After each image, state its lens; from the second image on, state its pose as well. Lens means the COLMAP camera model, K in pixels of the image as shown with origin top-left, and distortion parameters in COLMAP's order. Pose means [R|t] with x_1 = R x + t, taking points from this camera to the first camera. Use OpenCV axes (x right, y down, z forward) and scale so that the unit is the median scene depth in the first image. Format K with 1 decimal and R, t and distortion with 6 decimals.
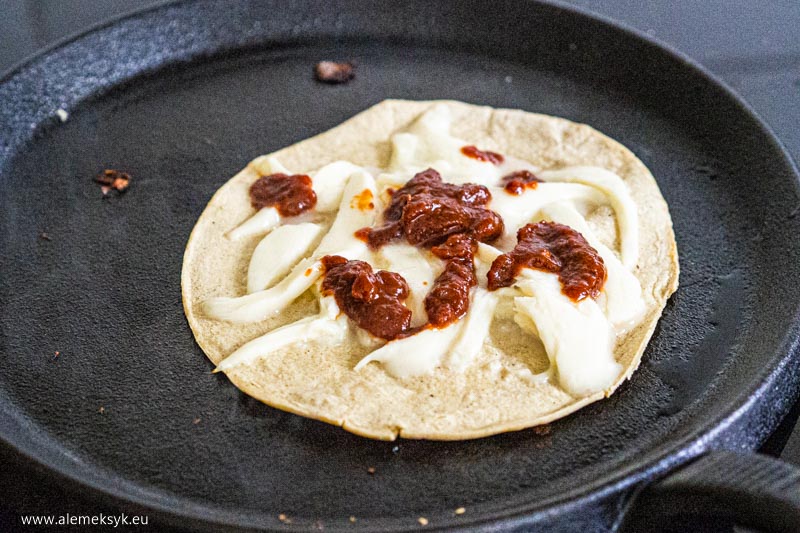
lens RADIAL K [[2433.8, 0, 406.6], [0, 2433.8, 269.0], [0, 0, 1]] dist [0.264428, 0.000000]
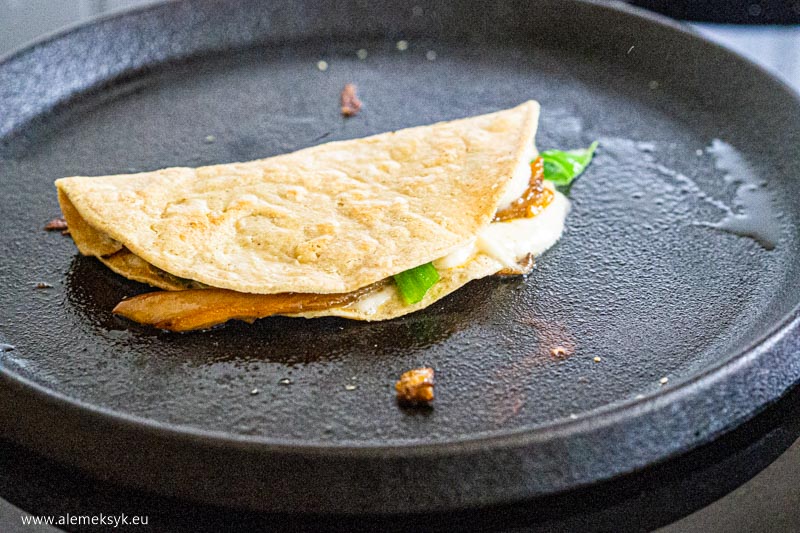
lens RADIAL K [[2433.8, 0, 399.3], [0, 2433.8, 264.5], [0, 0, 1]] dist [0.264428, 0.000000]
pose [[0.886617, -0.240220, 0.395226, -0.435866], [0.292982, 0.952926, -0.078058, 0.099857], [-0.357870, 0.185001, 0.915261, 0.152413]]
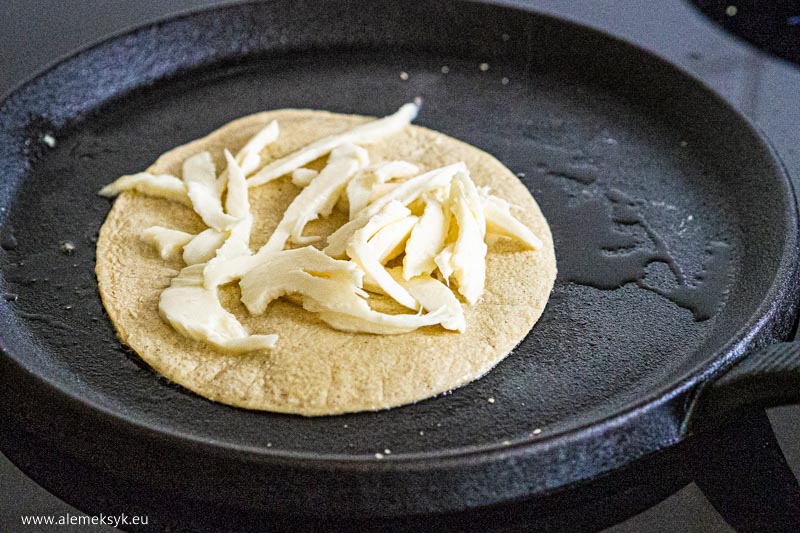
lens RADIAL K [[2433.8, 0, 394.9], [0, 2433.8, 266.0], [0, 0, 1]] dist [0.264428, 0.000000]
pose [[0.980244, -0.104147, 0.168150, -0.215113], [0.114016, 0.992214, -0.050116, 0.072872], [-0.161621, 0.068298, 0.984487, -0.067840]]
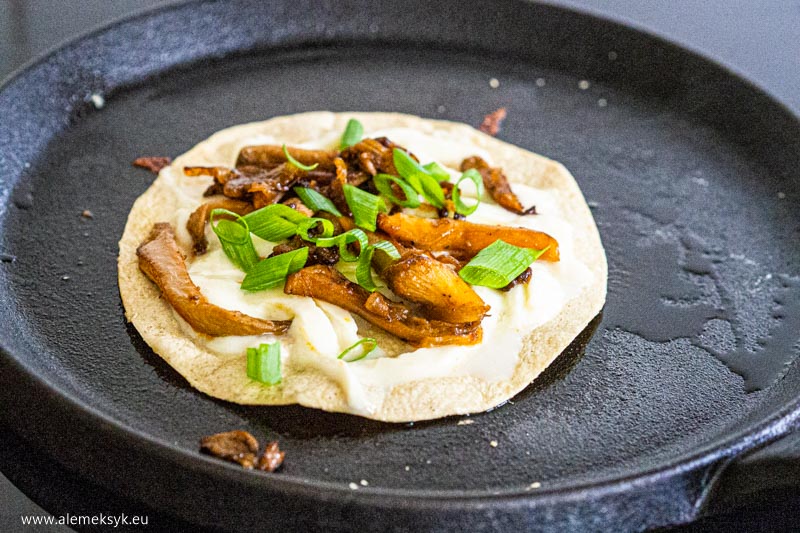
lens RADIAL K [[2433.8, 0, 396.5], [0, 2433.8, 267.1], [0, 0, 1]] dist [0.264428, 0.000000]
pose [[0.997567, 0.035012, 0.060288, -0.094421], [-0.030870, 0.997186, -0.068310, 0.080277], [-0.062510, 0.066283, 0.995841, 0.030209]]
